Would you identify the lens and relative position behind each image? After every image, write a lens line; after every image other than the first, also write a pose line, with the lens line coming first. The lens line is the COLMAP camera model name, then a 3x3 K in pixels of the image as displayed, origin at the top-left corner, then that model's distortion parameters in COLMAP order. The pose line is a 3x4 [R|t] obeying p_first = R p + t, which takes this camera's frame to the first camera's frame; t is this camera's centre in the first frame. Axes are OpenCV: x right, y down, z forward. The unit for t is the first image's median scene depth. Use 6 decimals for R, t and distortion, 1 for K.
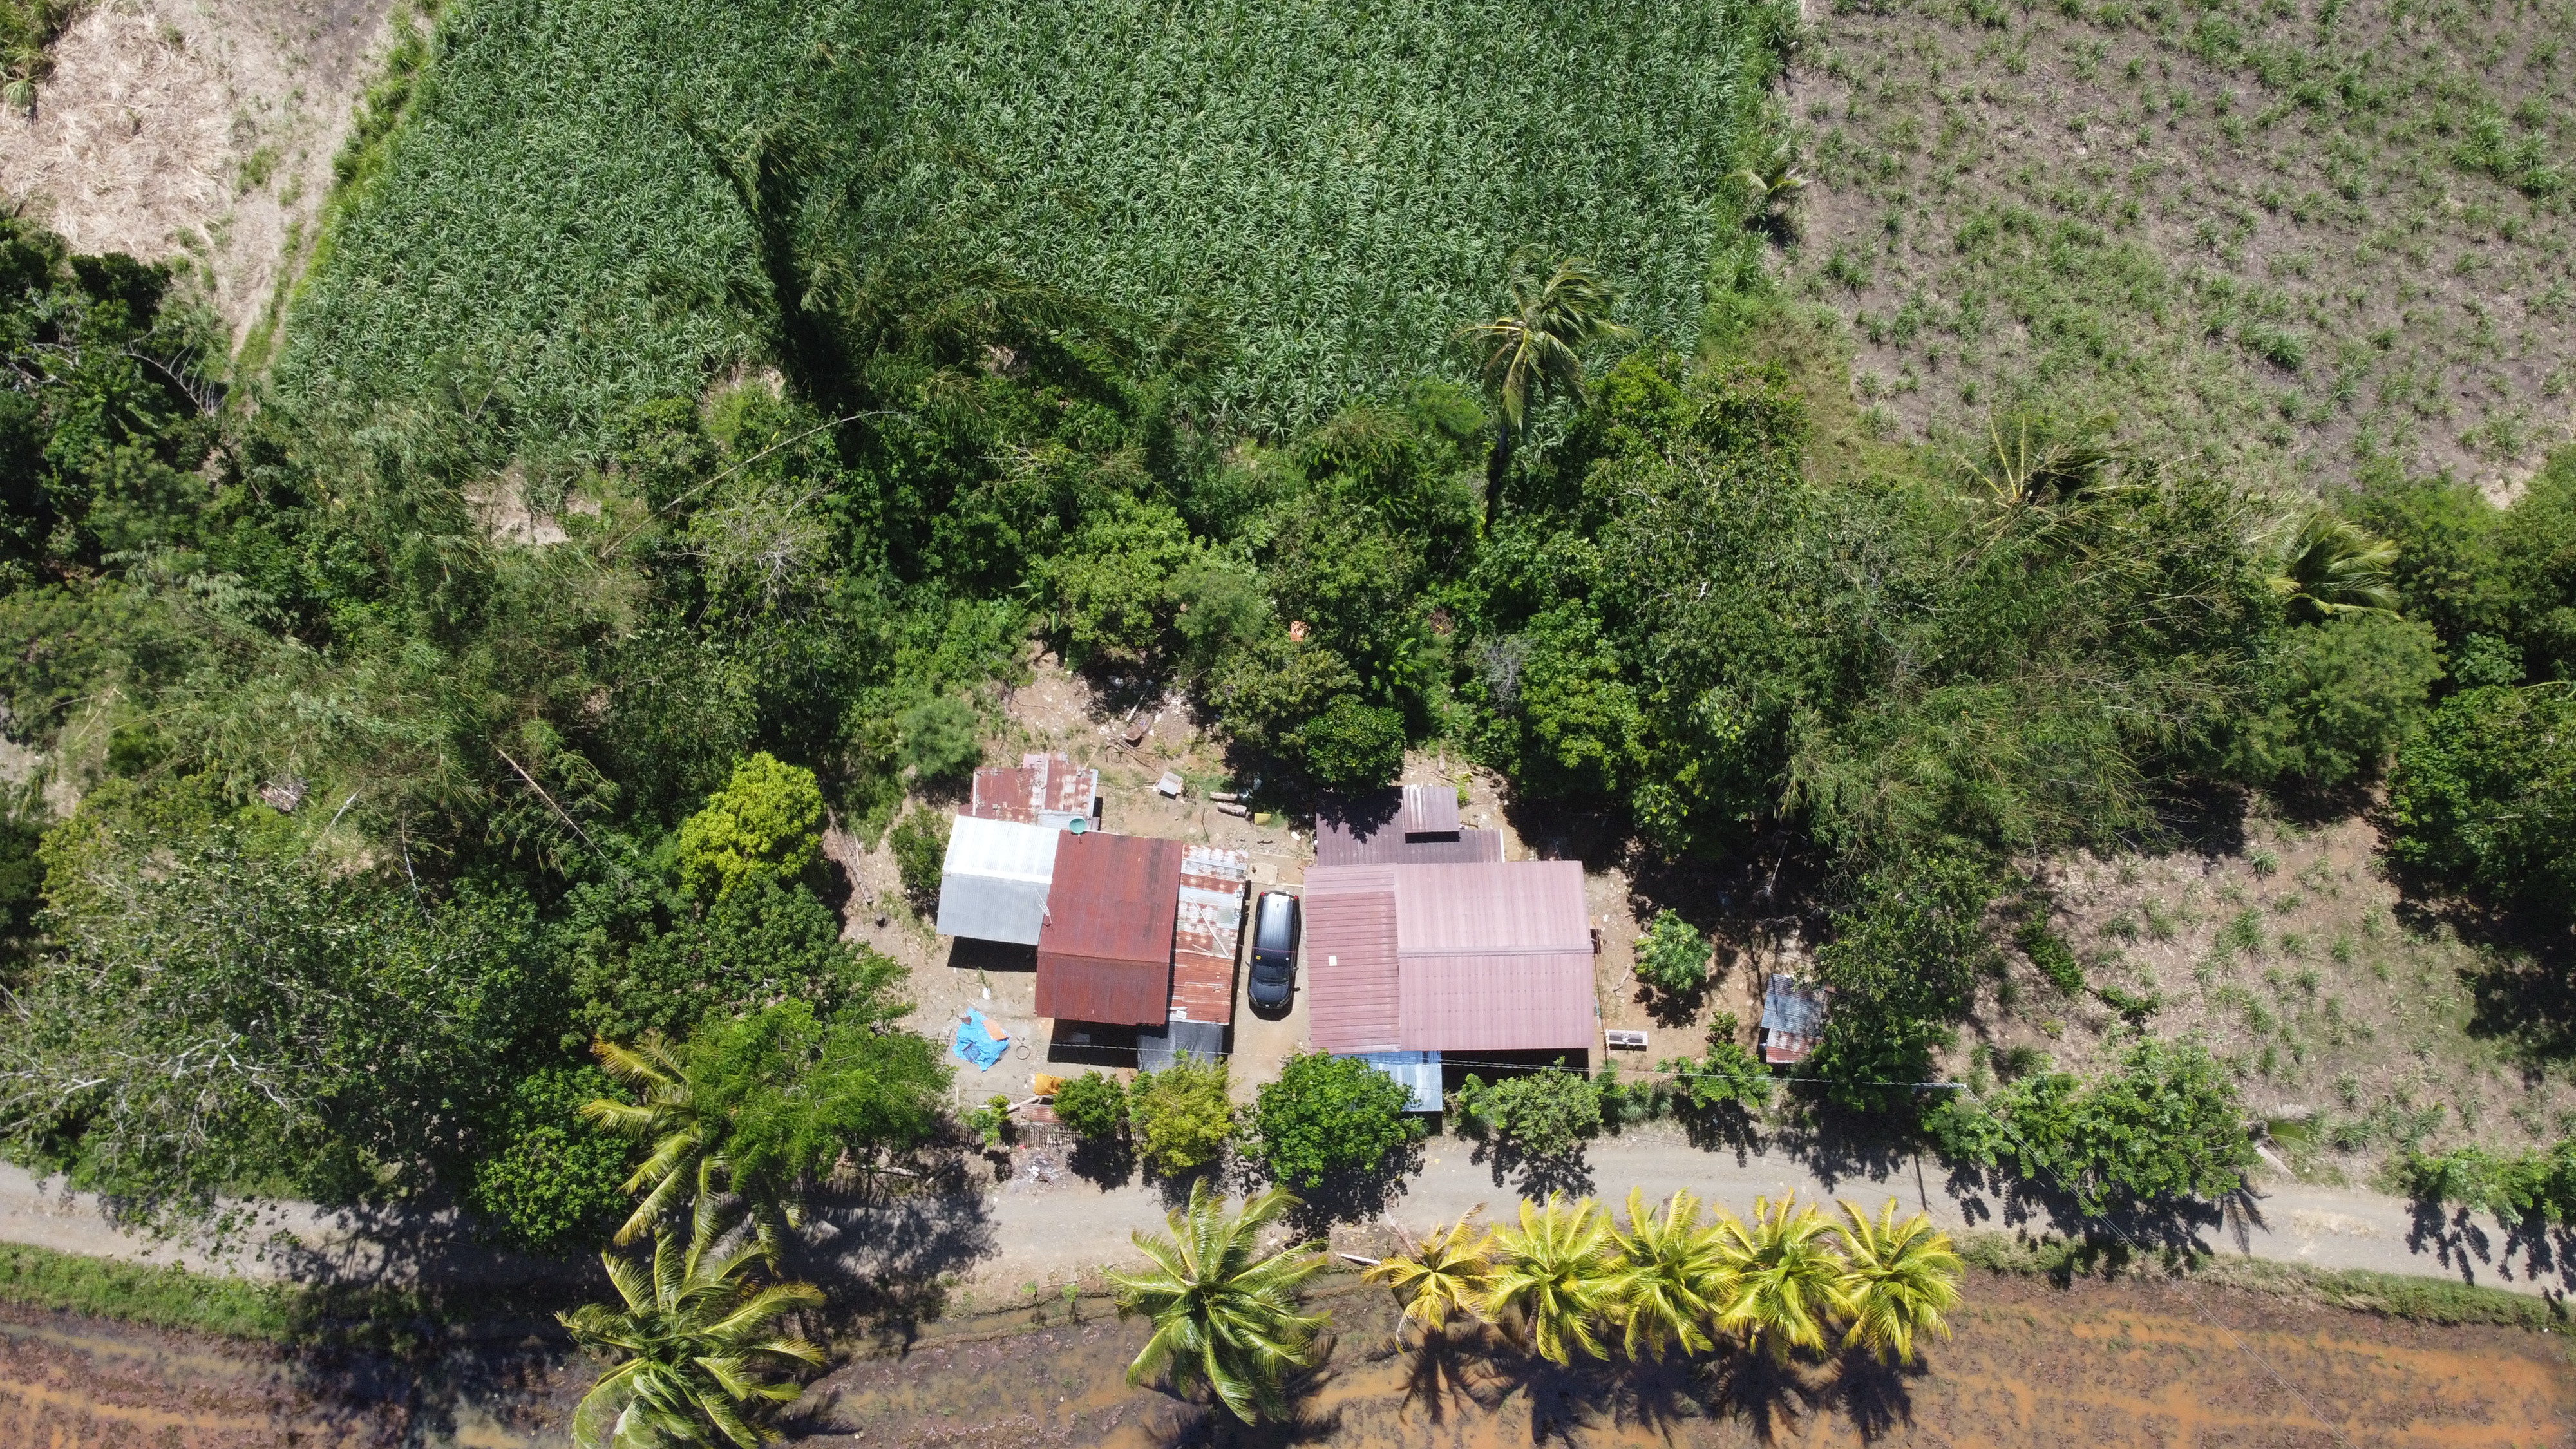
lens RADIAL K [[1970.4, 0, 1283.9], [0, 1970.4, 710.0], [0, 0, 1]] dist [0.009859, -0.017205]
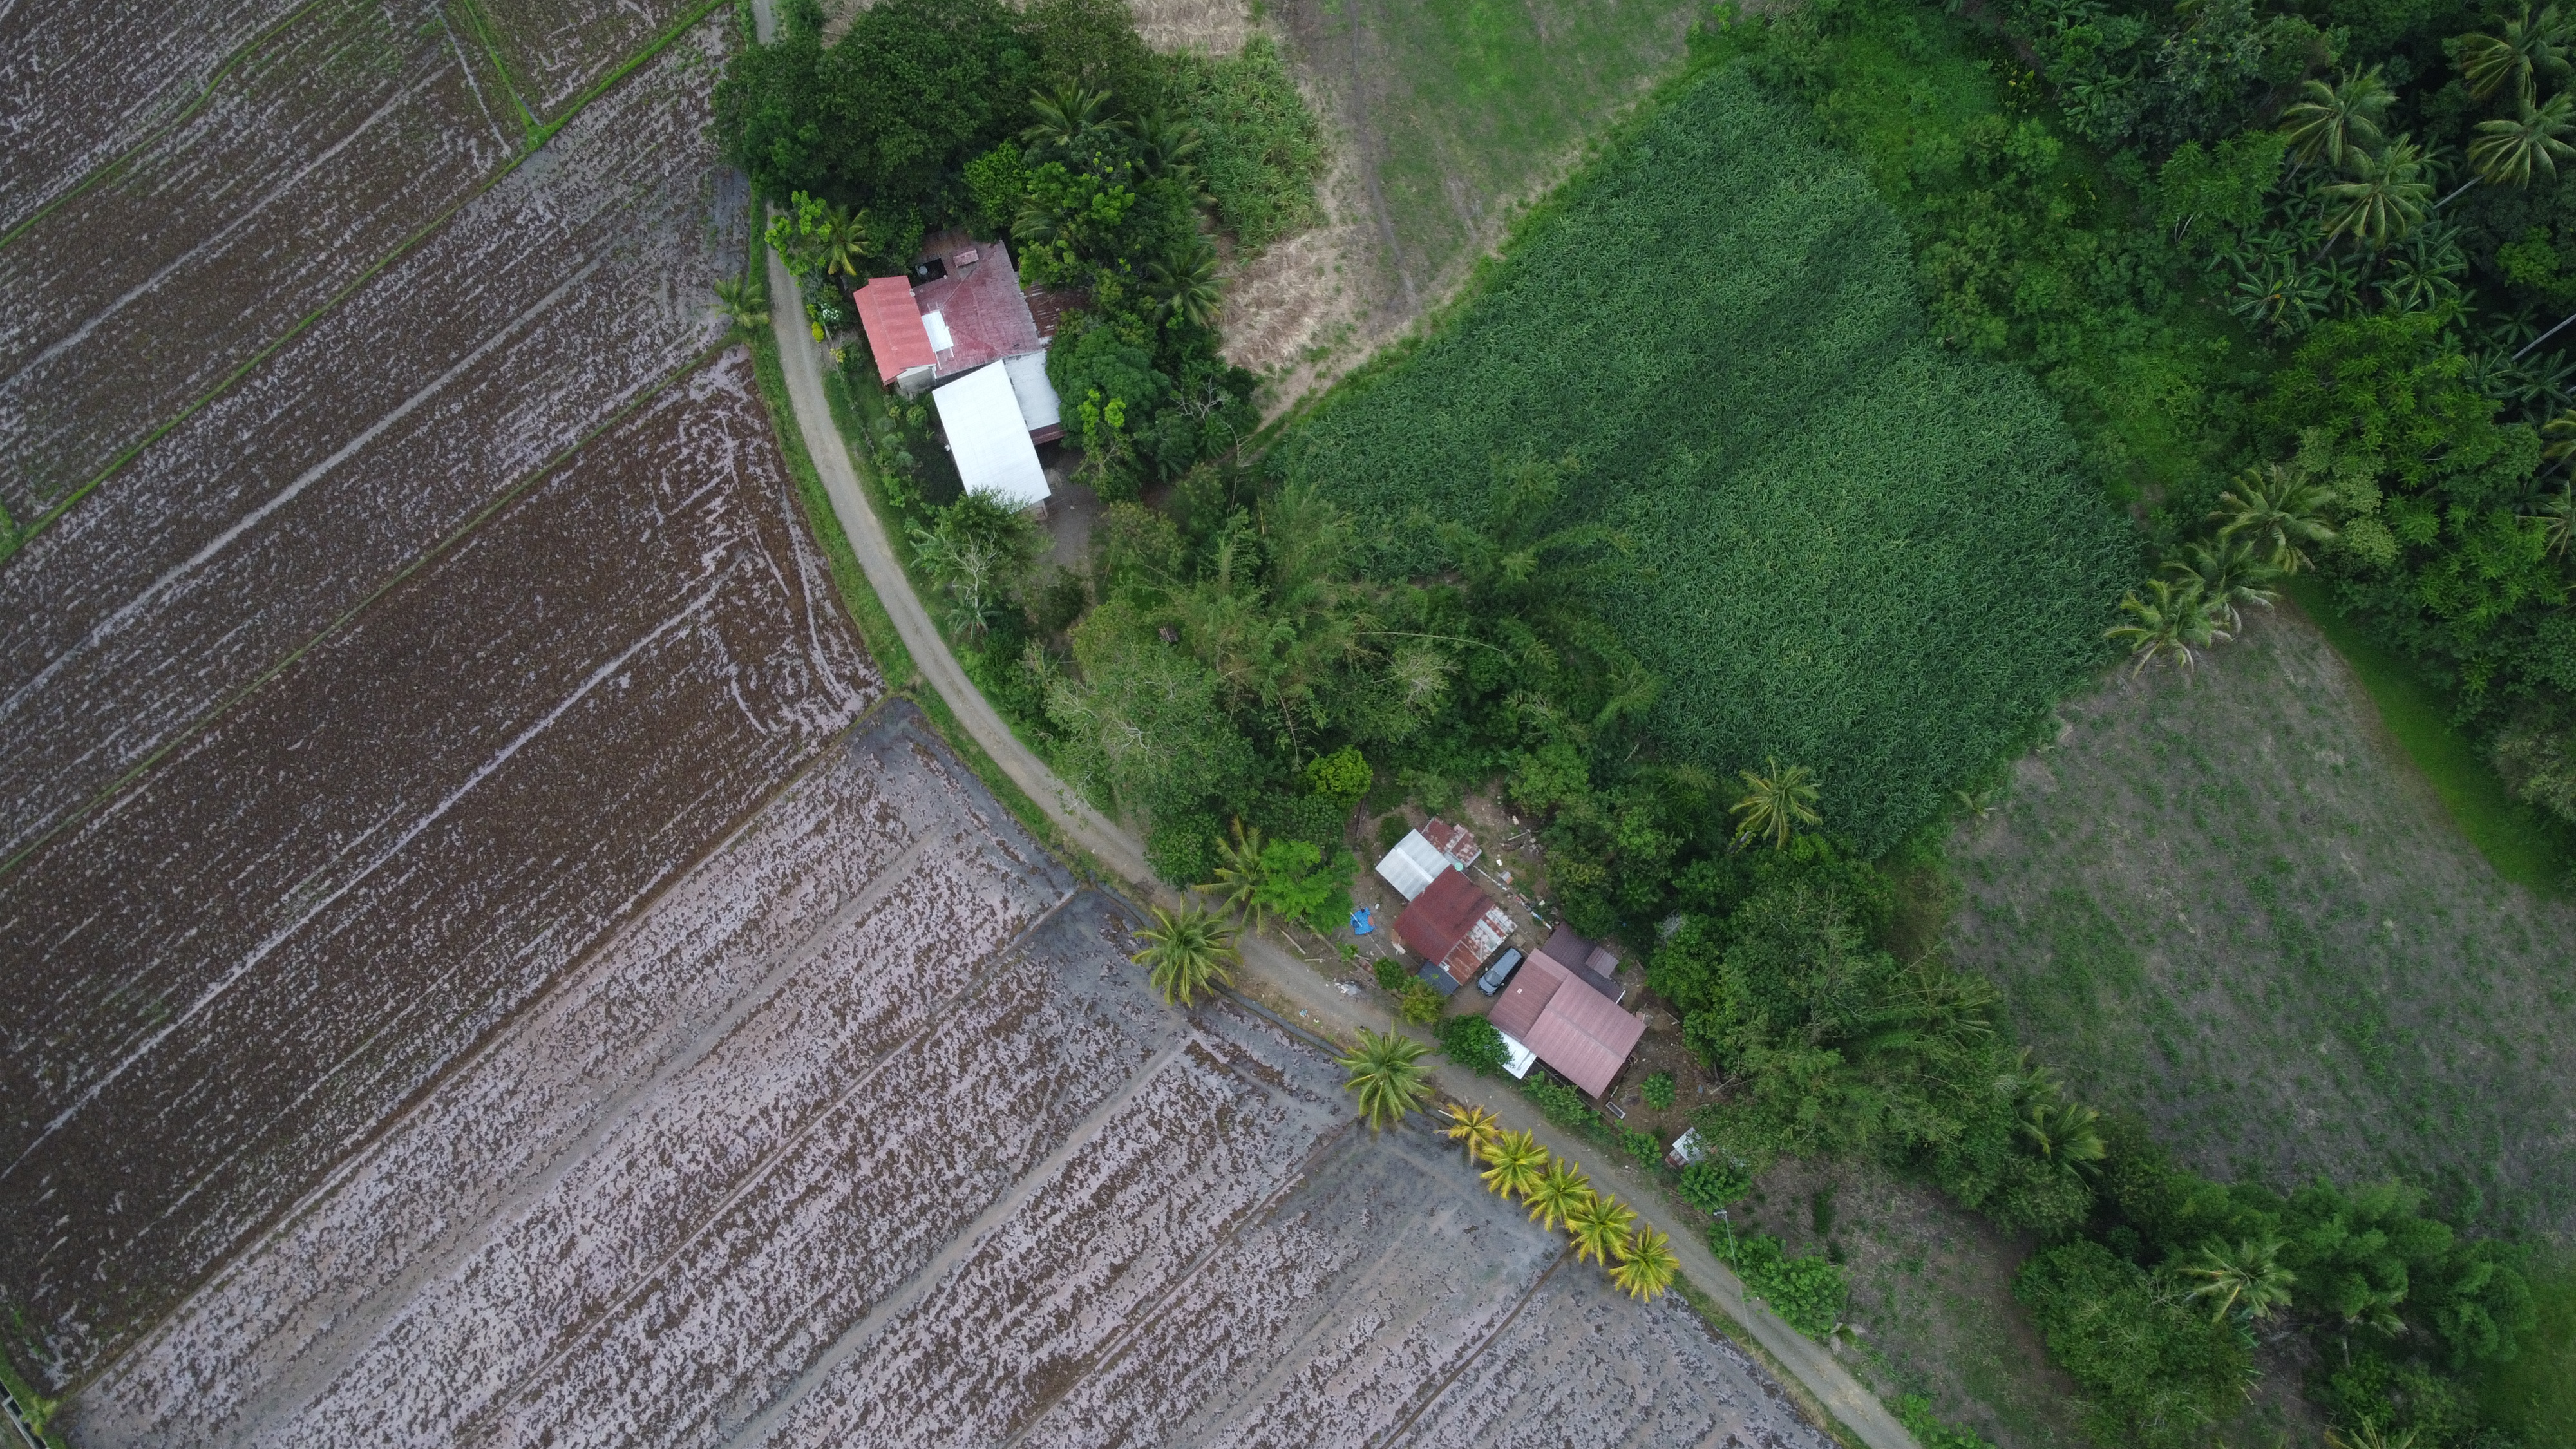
lens RADIAL K [[1970.4, 0, 1274.1], [0, 1970.4, 743.8], [0, 0, 1]] dist [0.009859, -0.017205]
pose [[0.788286, 0.572912, -0.224449, 0.135640], [-0.577327, 0.814838, 0.052272, -0.044315], [0.212837, 0.088375, 0.973083, -1.094493]]
